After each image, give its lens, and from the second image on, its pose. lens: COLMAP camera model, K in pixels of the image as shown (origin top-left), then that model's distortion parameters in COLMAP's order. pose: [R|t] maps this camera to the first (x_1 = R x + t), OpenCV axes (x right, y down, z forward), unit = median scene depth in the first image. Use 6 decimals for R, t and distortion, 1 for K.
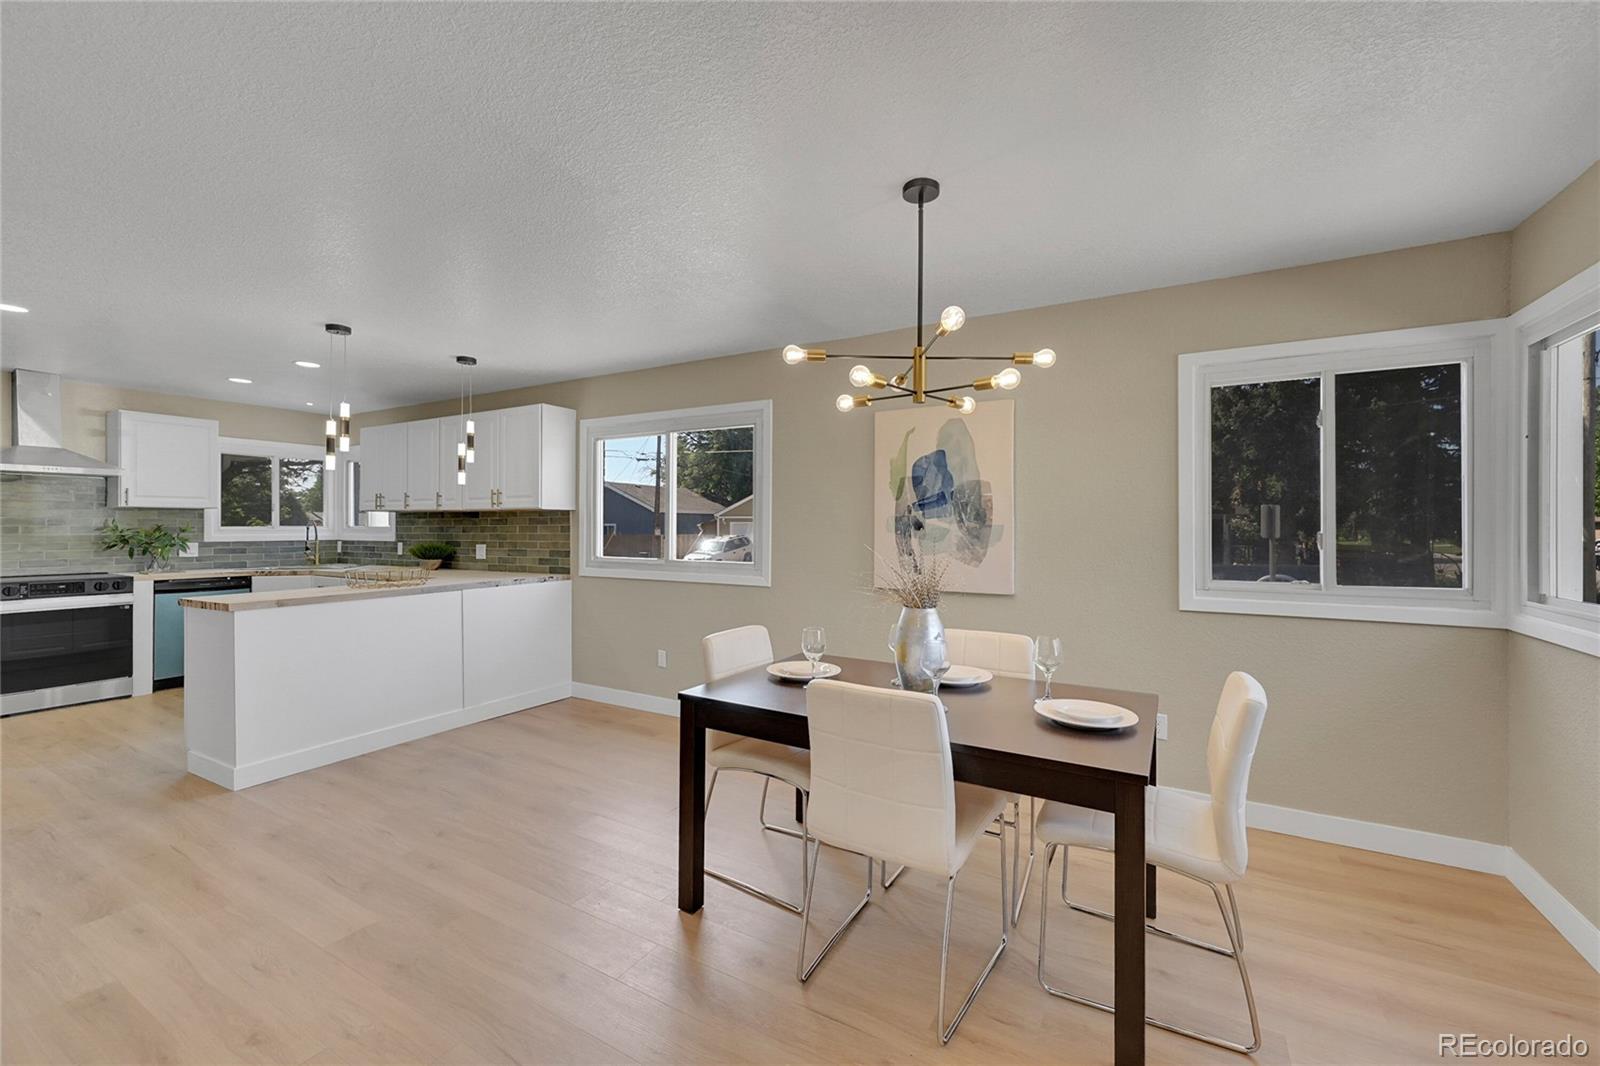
lens RADIAL K [[648.0, 0, 813.2], [0, 648.0, 522.9], [0, 0, 1]] dist [-0.002095, -0.000117]
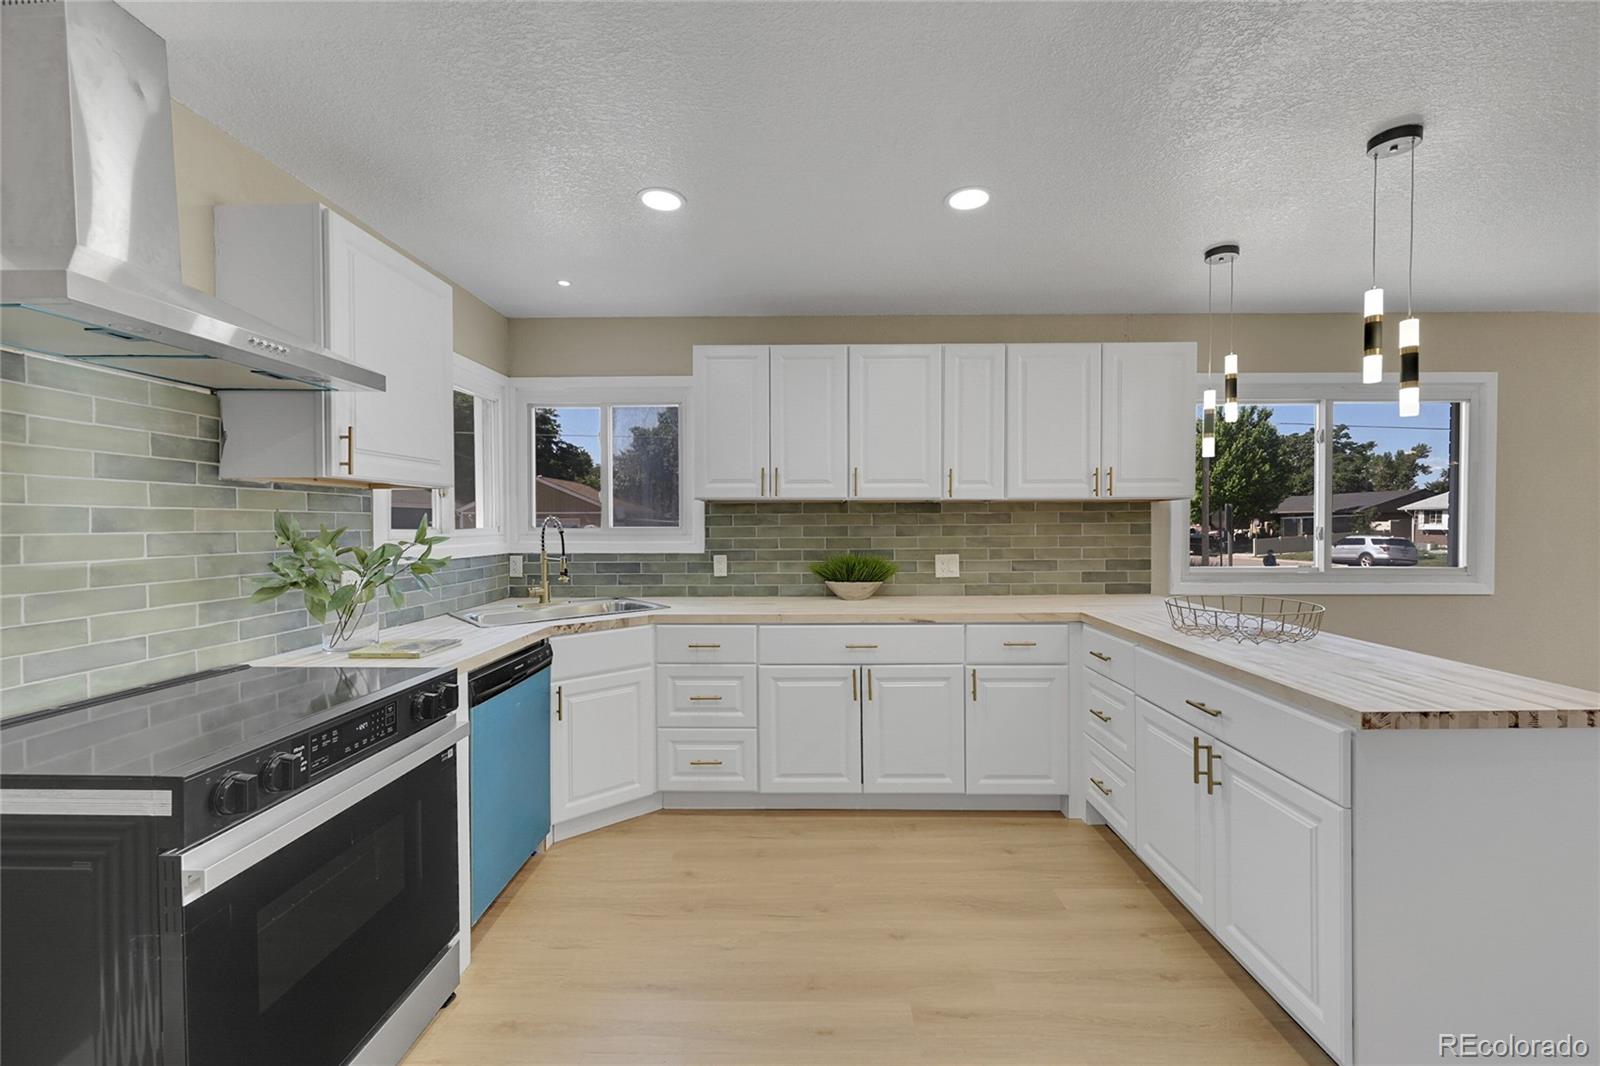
lens RADIAL K [[631.3, 0, 800.0], [0, 631.3, 533.0], [0, 0, 1]] dist [-0.001144, -0.000058]
pose [[0.879642, -0.011105, 0.475507, -0.939738], [0.001920, 0.999802, 0.019798, -0.000030], [-0.475632, -0.016502, 0.879489, 0.530514]]
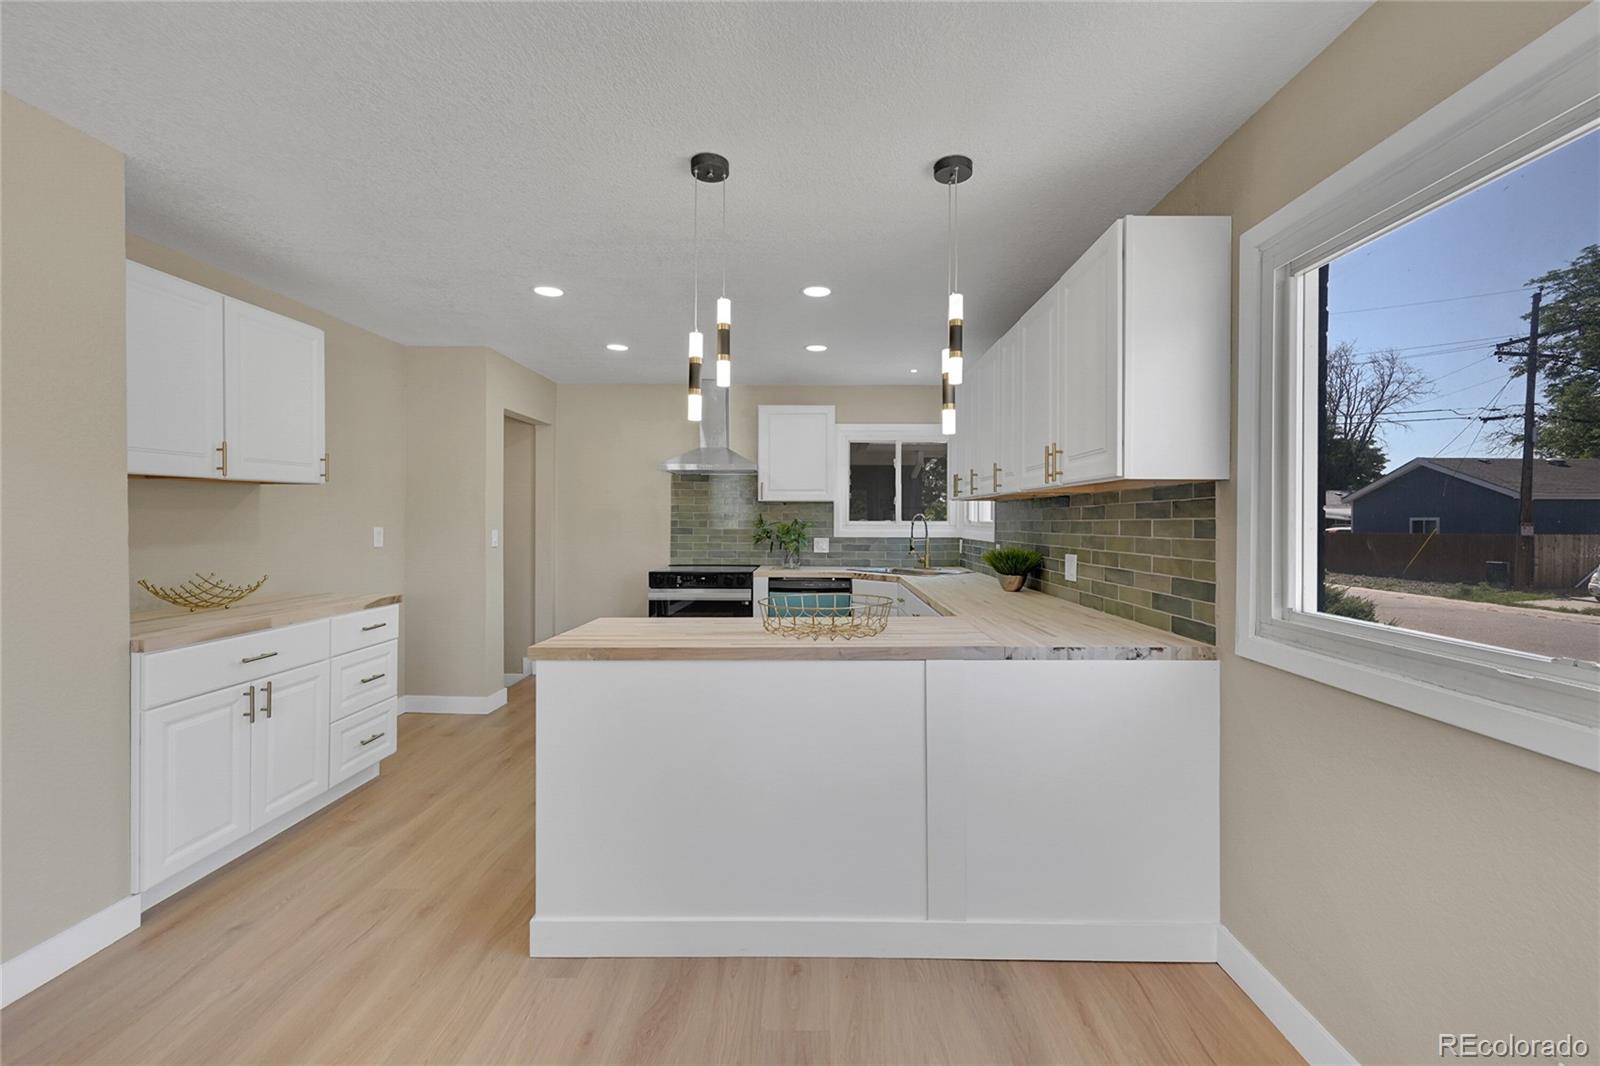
lens RADIAL K [[648.0, 0, 813.2], [0, 648.0, 522.9], [0, 0, 1]] dist [-0.002095, -0.000117]
pose [[0.480303, 0.004574, -0.877091, -0.137042], [0.002814, 0.999973, 0.006756, 0.002298], [0.877098, -0.005712, 0.480277, 0.548396]]
